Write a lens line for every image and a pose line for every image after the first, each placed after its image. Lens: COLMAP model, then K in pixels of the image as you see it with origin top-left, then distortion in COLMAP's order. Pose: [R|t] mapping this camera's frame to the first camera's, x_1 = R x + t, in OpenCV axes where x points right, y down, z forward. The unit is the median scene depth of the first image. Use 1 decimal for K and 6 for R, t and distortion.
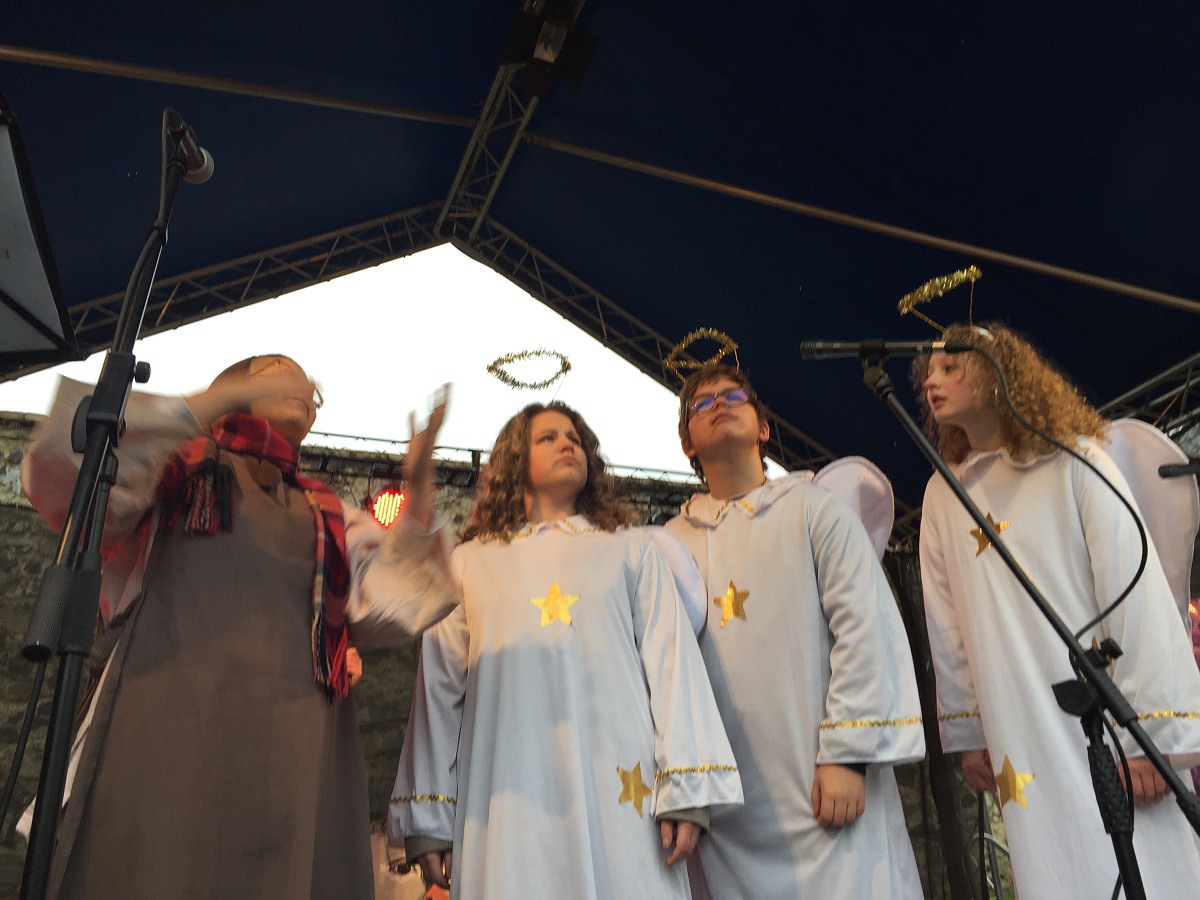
lens RADIAL K [[1041.7, 0, 600.0], [0, 1041.7, 450.0], [0, 0, 1]] dist [-0.001269, 0.001857]
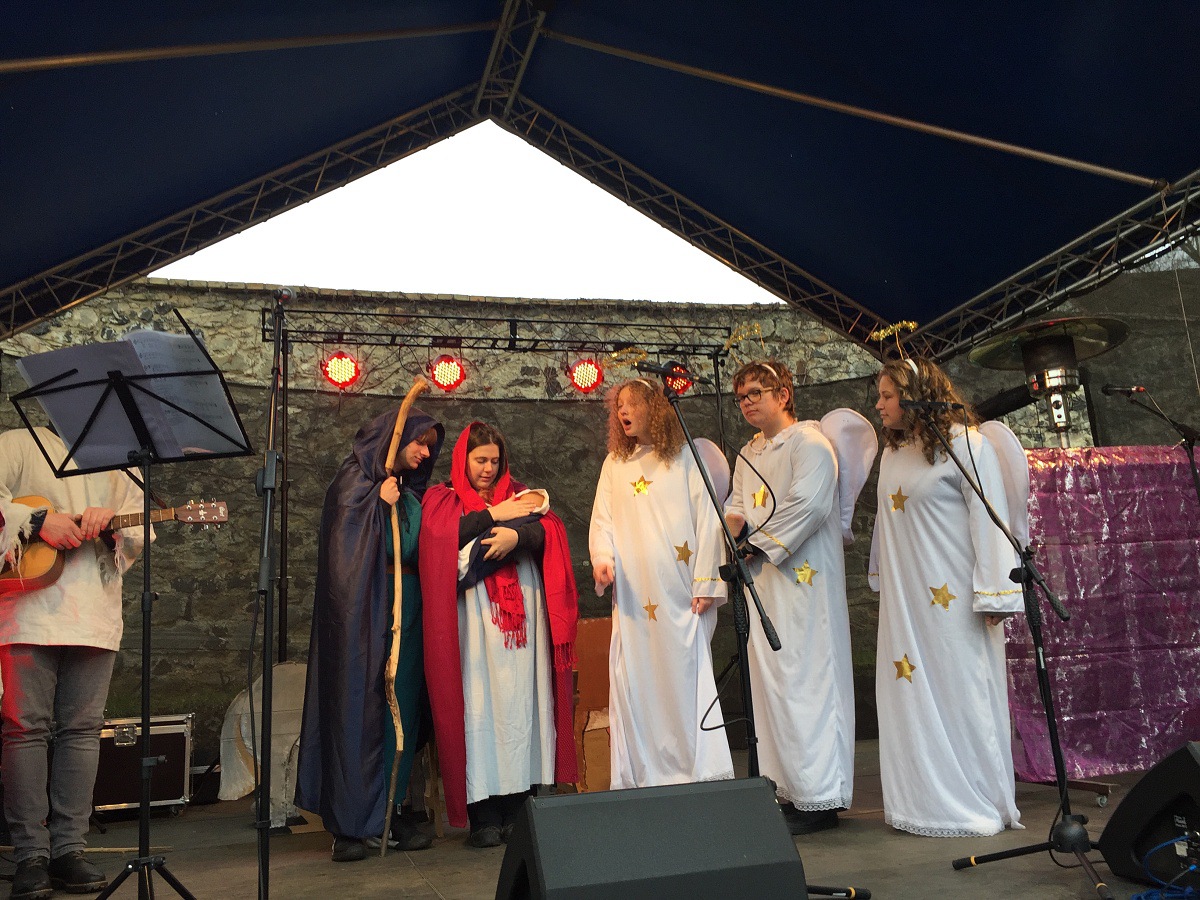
lens RADIAL K [[1041.7, 0, 600.0], [0, 1041.7, 450.0], [0, 0, 1]] dist [-0.001269, 0.001857]
pose [[0.995448, -0.032149, -0.089721, 0.070389], [0.050108, 0.977320, 0.205756, -0.077899], [0.081071, -0.209315, 0.974482, -0.176148]]
